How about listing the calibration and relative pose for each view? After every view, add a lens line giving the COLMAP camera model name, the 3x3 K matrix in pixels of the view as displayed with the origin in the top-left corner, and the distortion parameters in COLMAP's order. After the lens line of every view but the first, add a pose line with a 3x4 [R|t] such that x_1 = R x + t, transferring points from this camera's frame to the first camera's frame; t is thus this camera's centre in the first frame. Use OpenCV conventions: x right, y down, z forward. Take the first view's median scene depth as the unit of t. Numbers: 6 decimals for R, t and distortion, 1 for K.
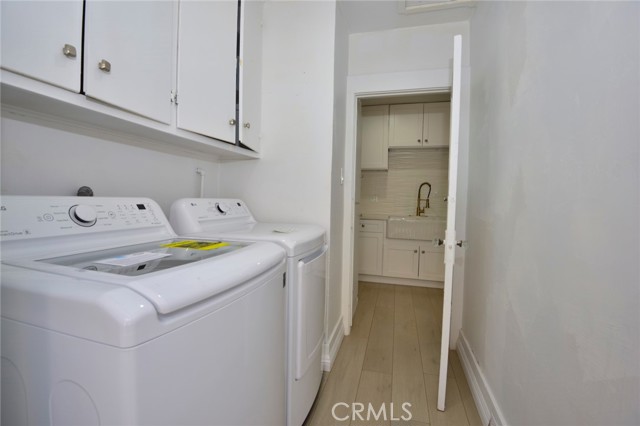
lens RADIAL K [[291.8, 0, 321.5], [0, 291.8, 209.4], [0, 0, 1]] dist [-0.028878, -0.007944]
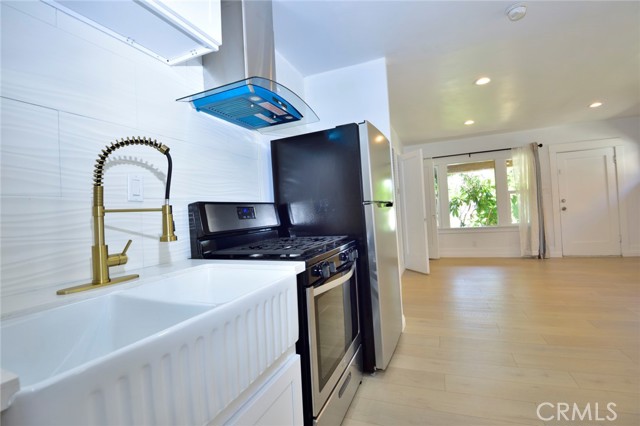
lens RADIAL K [[291.8, 0, 315.4], [0, 291.8, 210.3], [0, 0, 1]] dist [-0.028878, -0.007944]
pose [[0.151207, -0.026101, 0.988157, 0.143063], [0.096574, 0.995259, 0.011511, -0.020827], [-0.983773, 0.093690, 0.153011, 0.811185]]
